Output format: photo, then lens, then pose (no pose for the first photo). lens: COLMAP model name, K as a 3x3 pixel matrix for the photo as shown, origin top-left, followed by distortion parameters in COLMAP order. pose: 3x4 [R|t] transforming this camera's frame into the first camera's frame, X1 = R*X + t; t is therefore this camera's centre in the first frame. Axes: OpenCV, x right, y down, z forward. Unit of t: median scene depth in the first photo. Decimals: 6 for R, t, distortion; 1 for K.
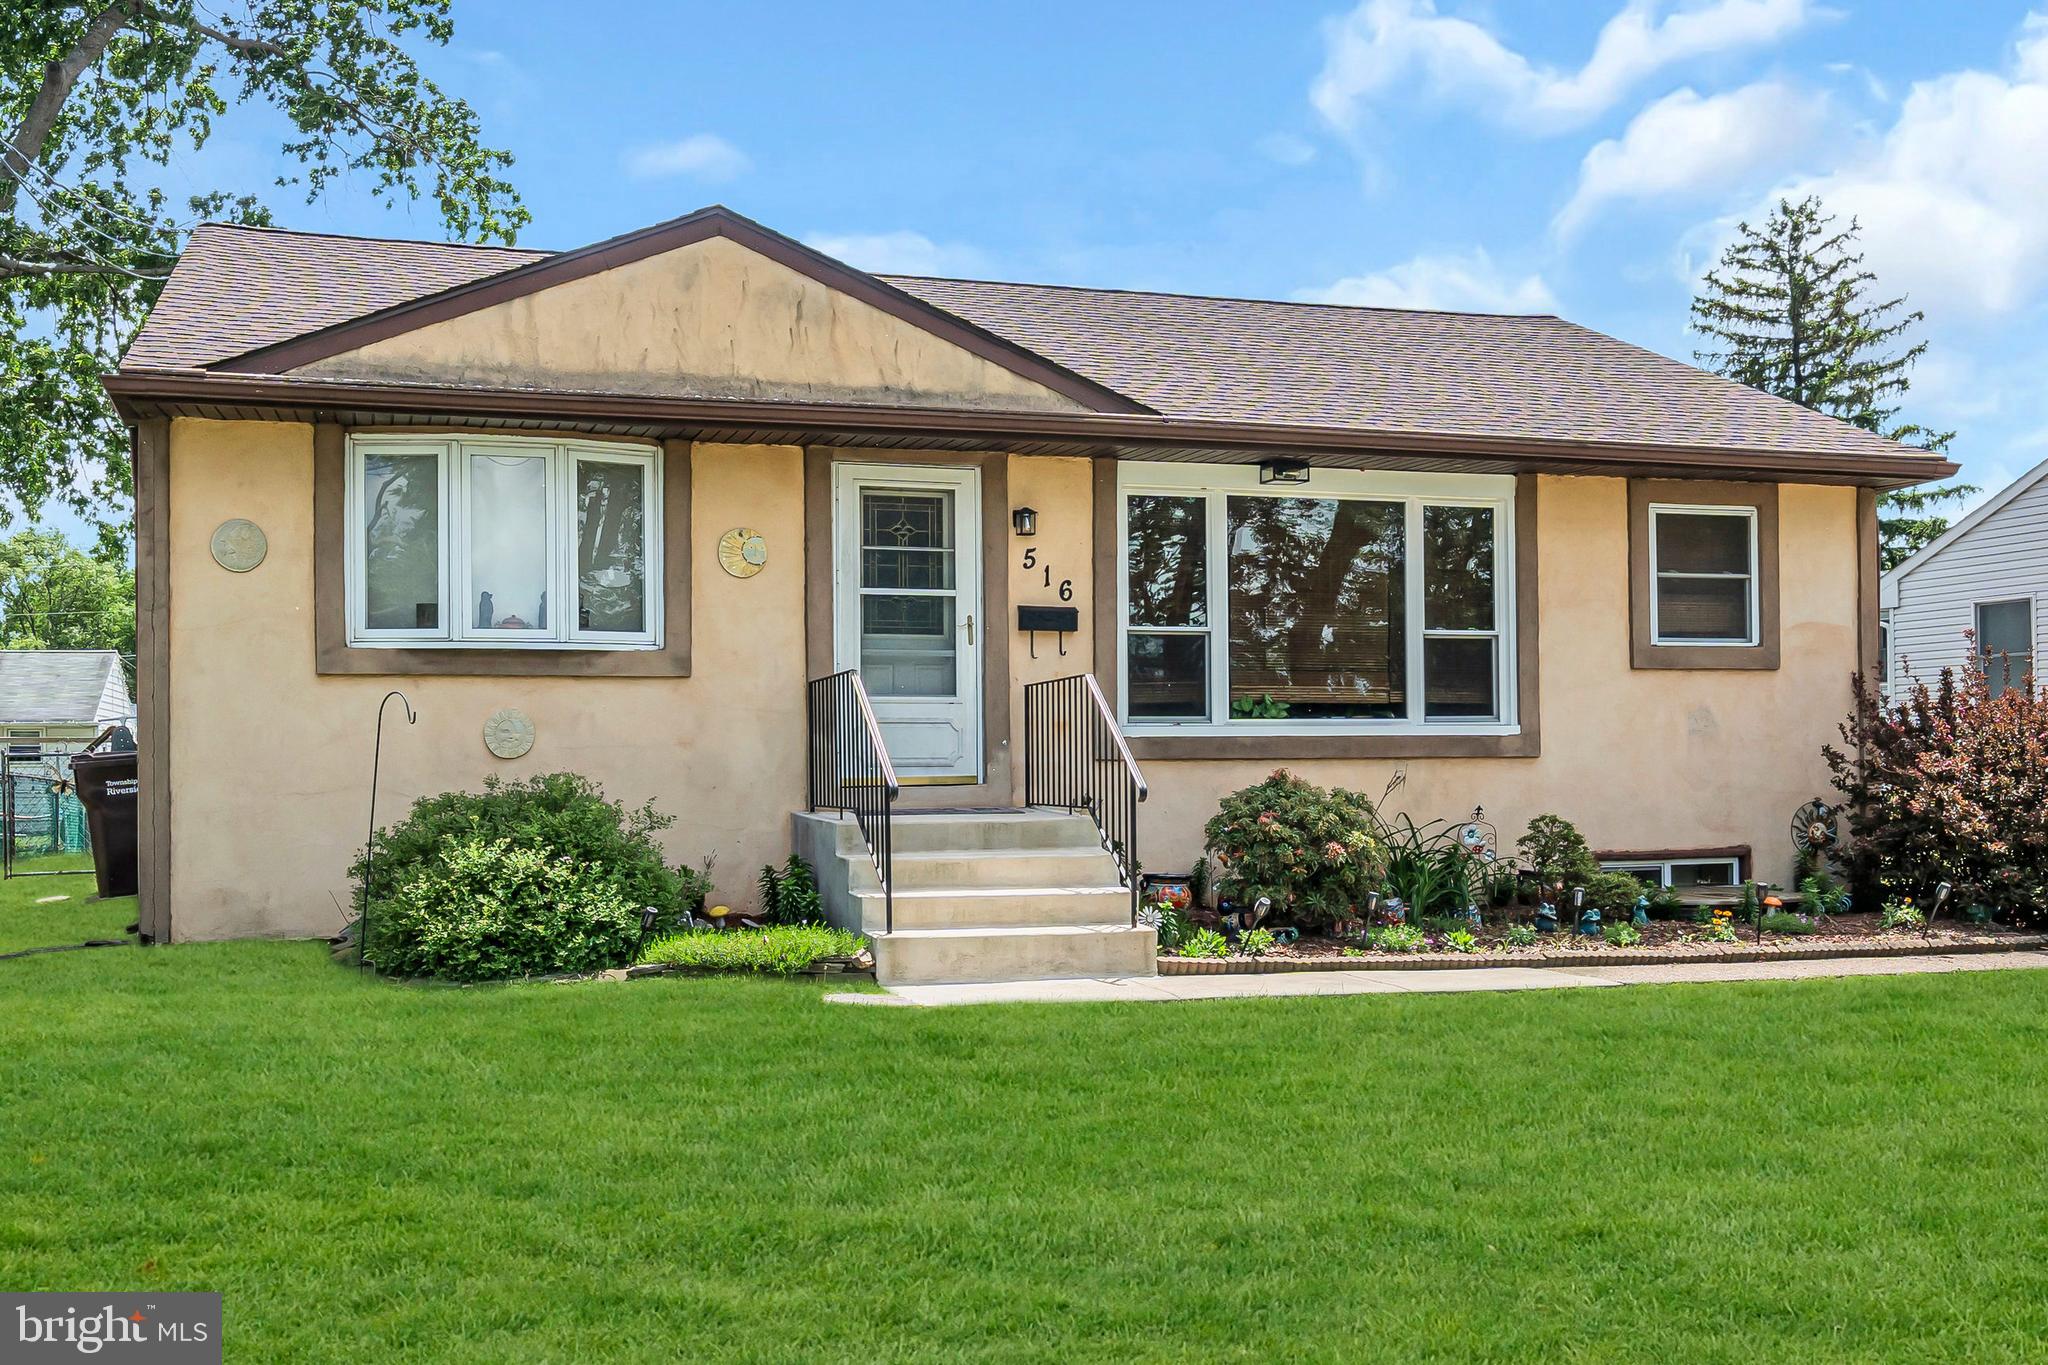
lens RADIAL K [[1965.4, 0, 1027.2], [0, 1965.4, 761.9], [0, 0, 1]] dist [-0.000128, 0.004214]
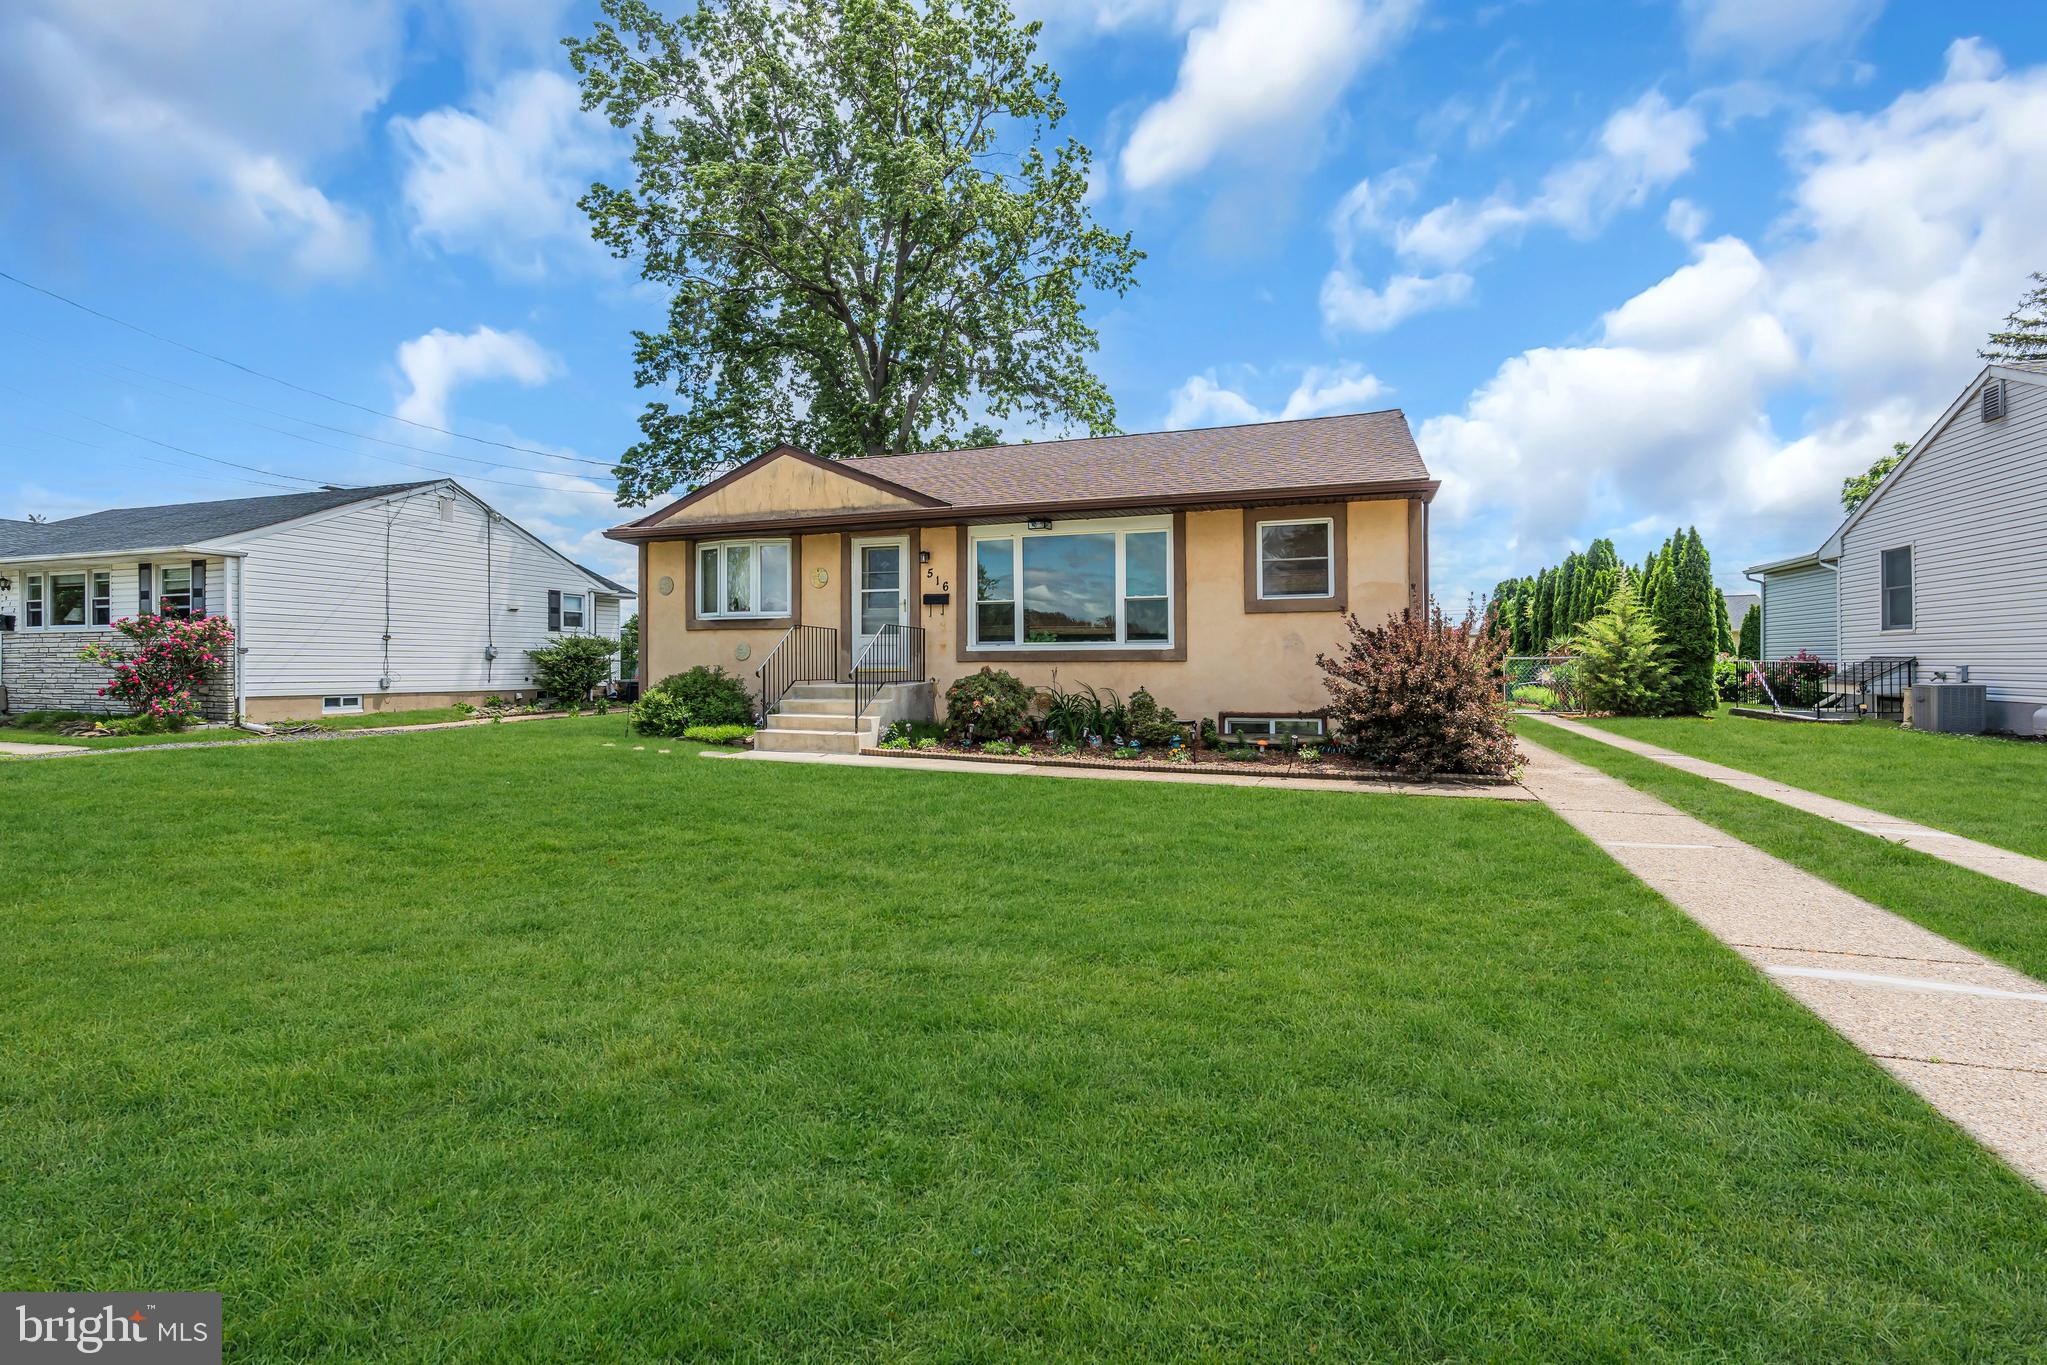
lens RADIAL K [[921.9, 0, 1023.3], [0, 921.9, 670.3], [0, 0, 1]] dist [-0.001633, 0.000958]
pose [[0.798415, 0.011383, -0.602000, 0.741158], [-0.004226, 0.999903, 0.013301, -0.005247], [0.602093, -0.008076, 0.798385, 0.211028]]
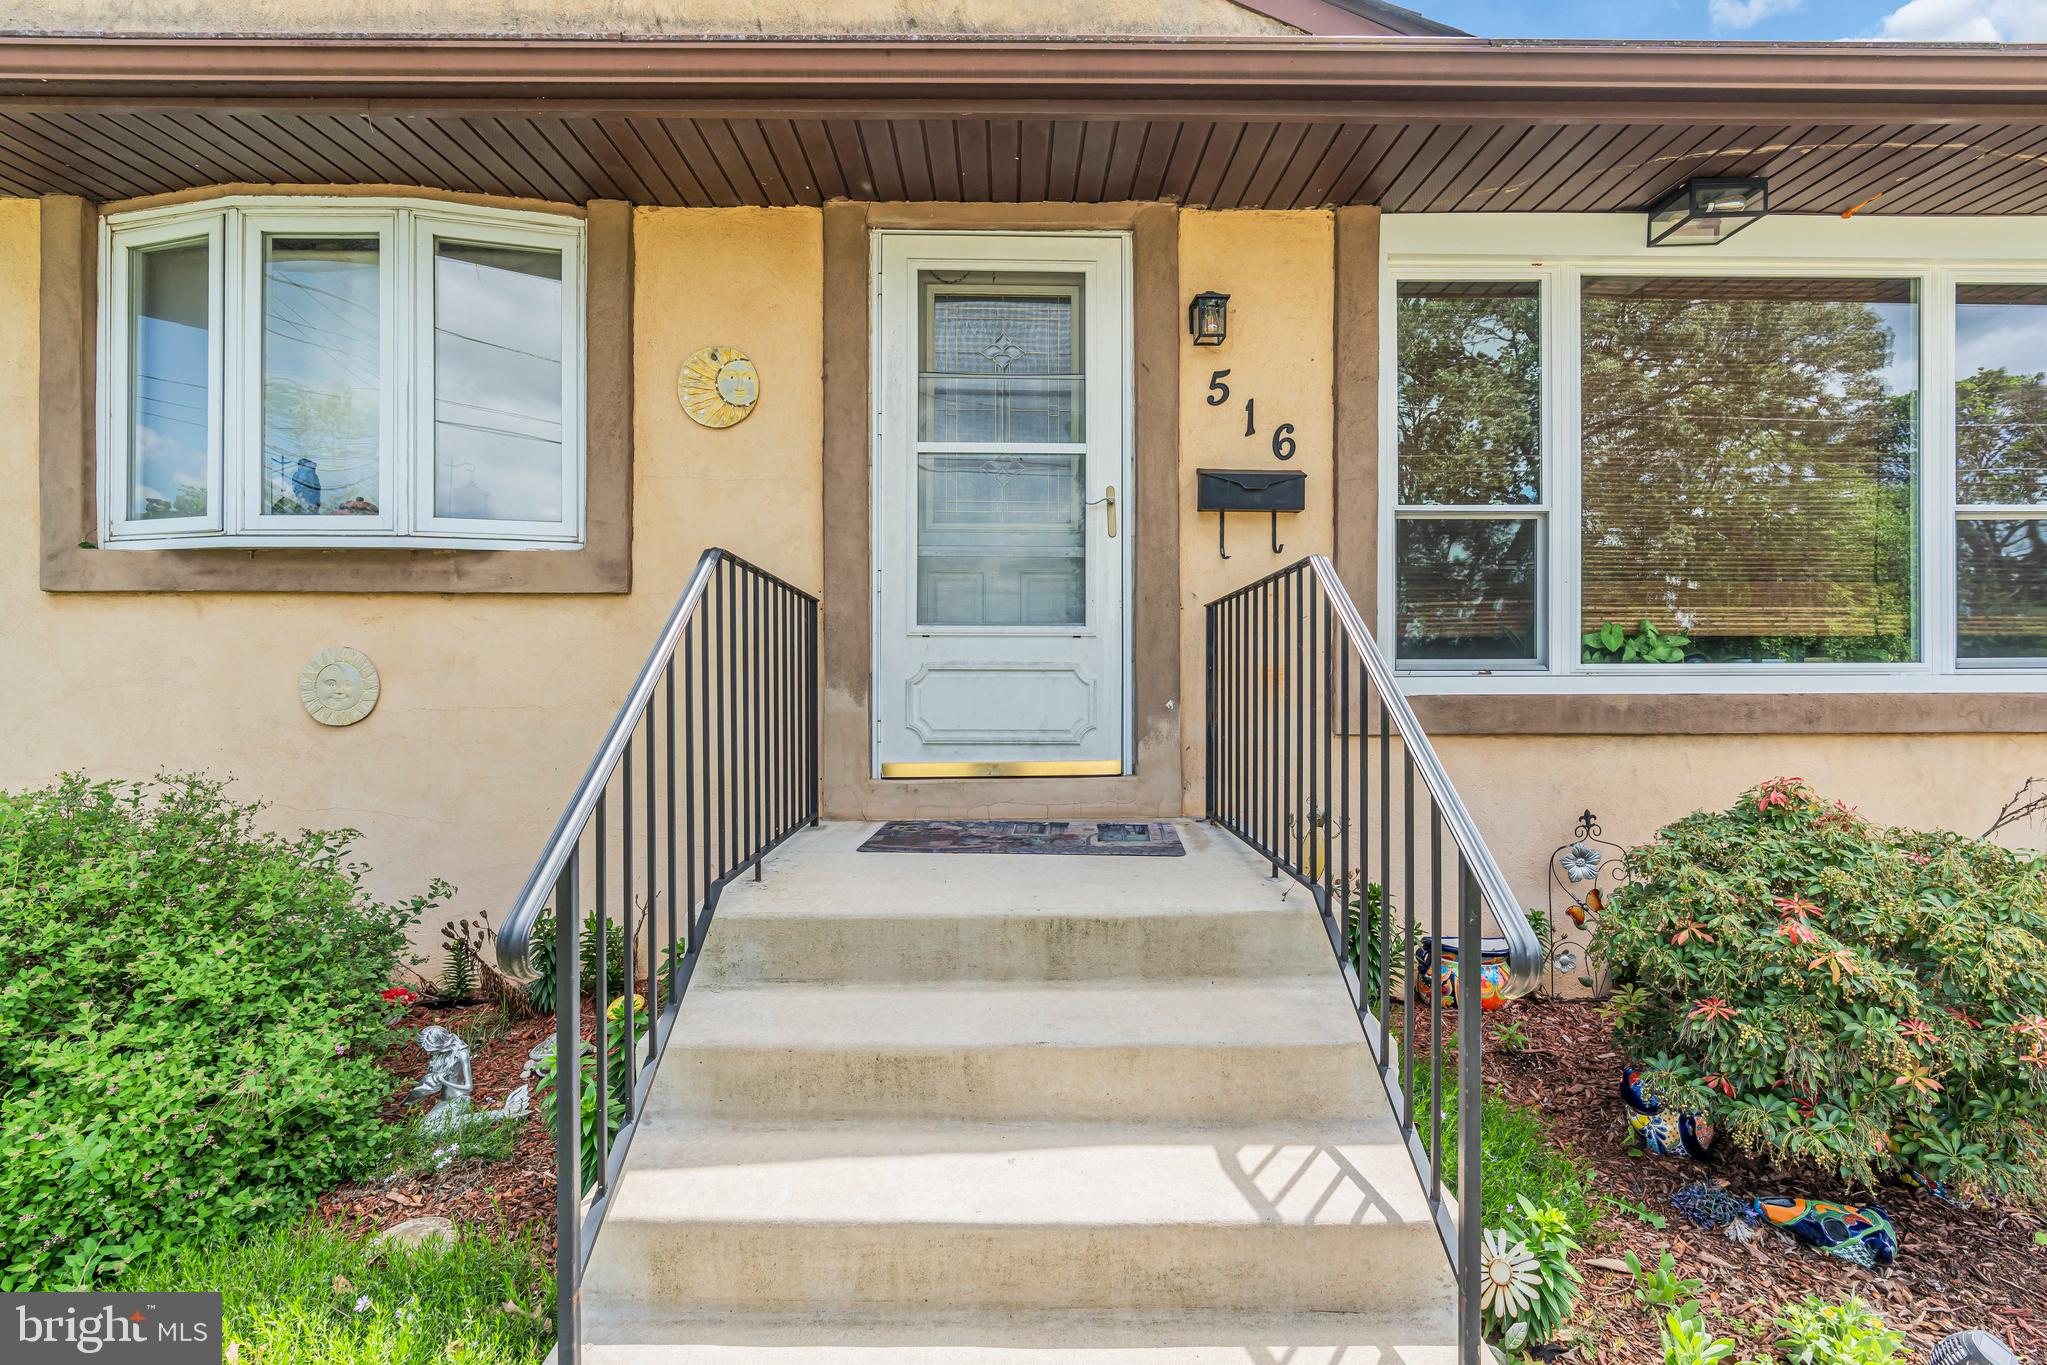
lens RADIAL K [[921.9, 0, 1023.3], [0, 921.9, 670.3], [0, 0, 1]] dist [-0.001633, 0.000958]
pose [[0.956073, 0.005684, -0.293074, 0.026562], [-0.007542, 0.999958, -0.005210, -0.018102], [0.293033, 0.007192, 0.956075, 0.728786]]
